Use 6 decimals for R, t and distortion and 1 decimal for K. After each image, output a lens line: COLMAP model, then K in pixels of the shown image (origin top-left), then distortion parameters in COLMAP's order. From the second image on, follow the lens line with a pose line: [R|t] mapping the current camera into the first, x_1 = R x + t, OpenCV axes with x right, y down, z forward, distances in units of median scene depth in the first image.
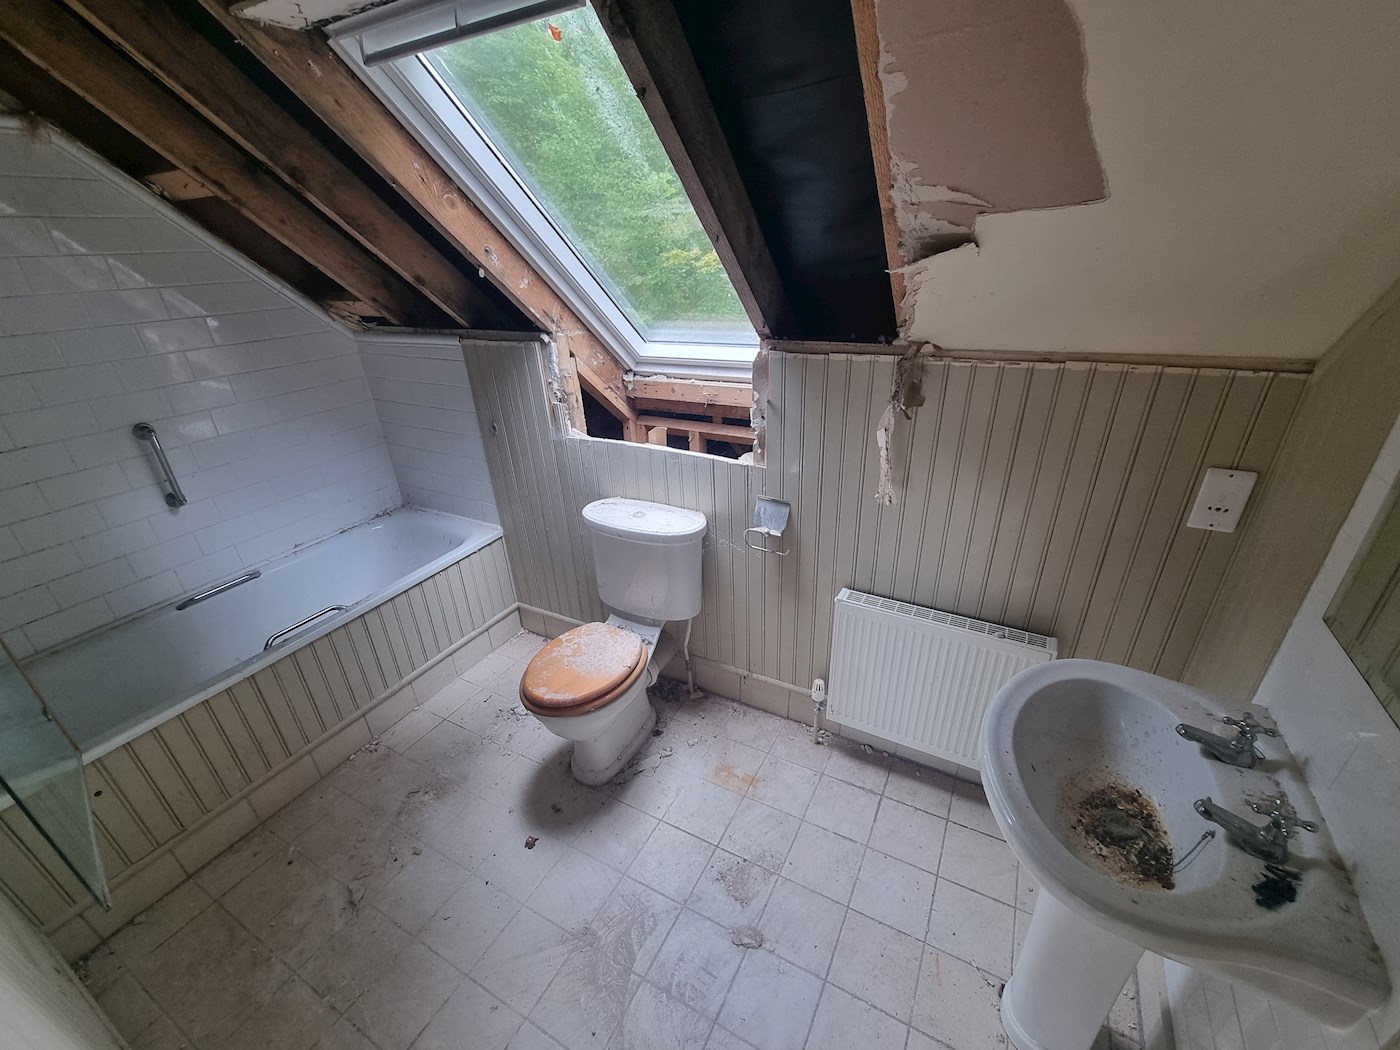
lens RADIAL K [[577.7, 0, 702.1], [0, 577.7, 540.5], [0, 0, 1]] dist [-0.002991, -0.000083]
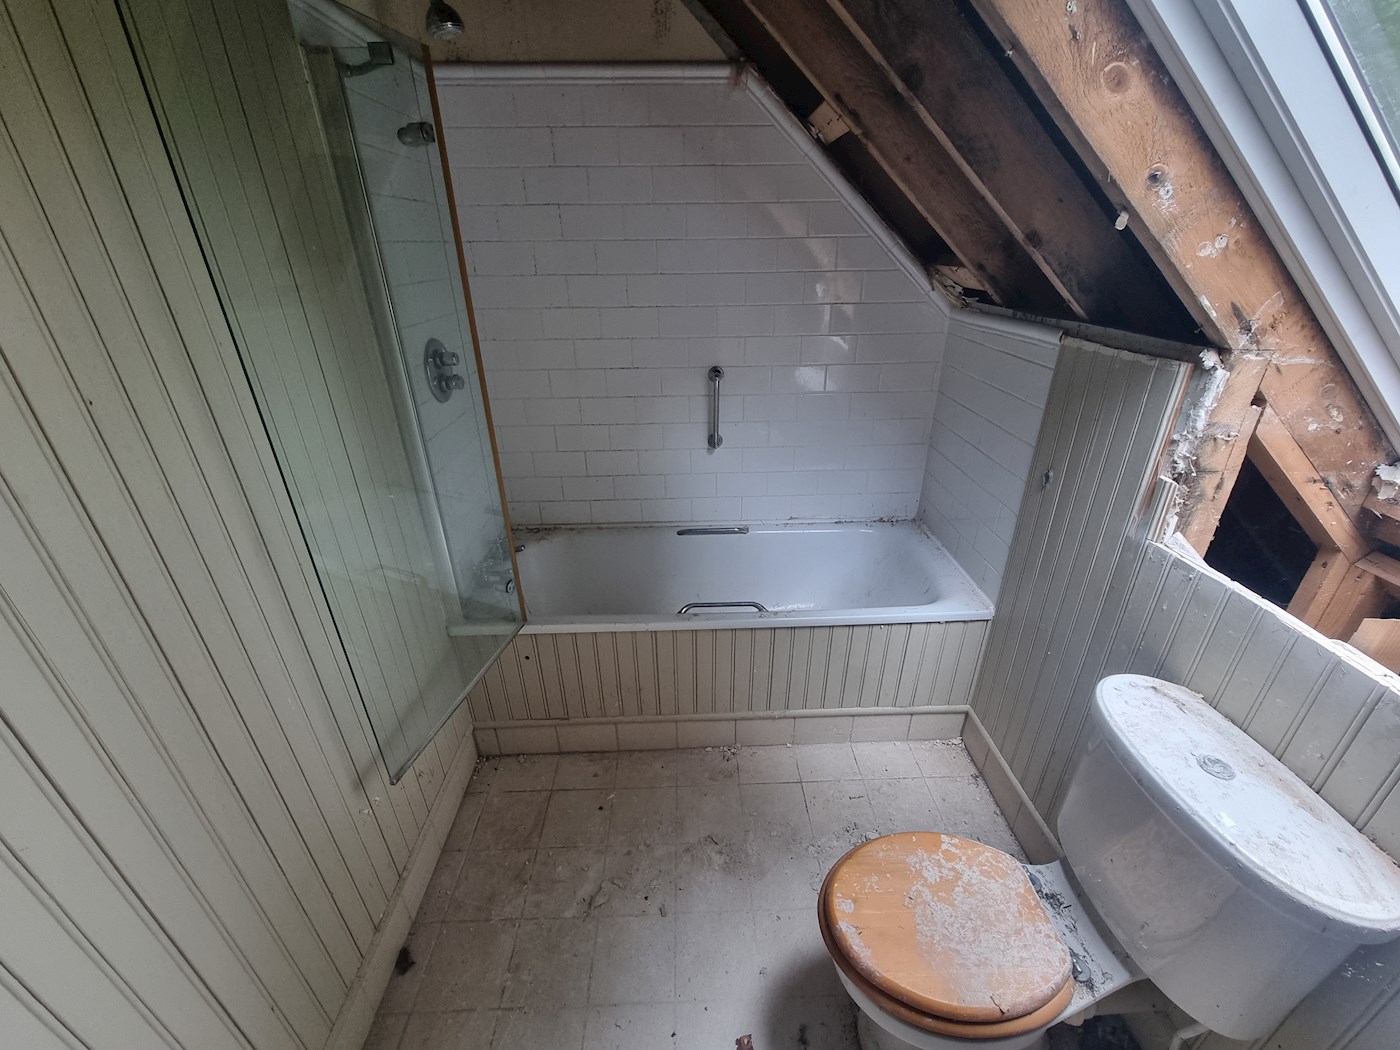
lens RADIAL K [[578.8, 0, 702.4], [0, 578.8, 540.6], [0, 0, 1]] dist [-0.003499, -0.000813]
pose [[0.504489, 0.418720, -0.755092, -0.042445], [-0.396608, 0.889196, 0.228105, -0.138838], [0.766937, 0.184400, 0.614657, 0.352488]]
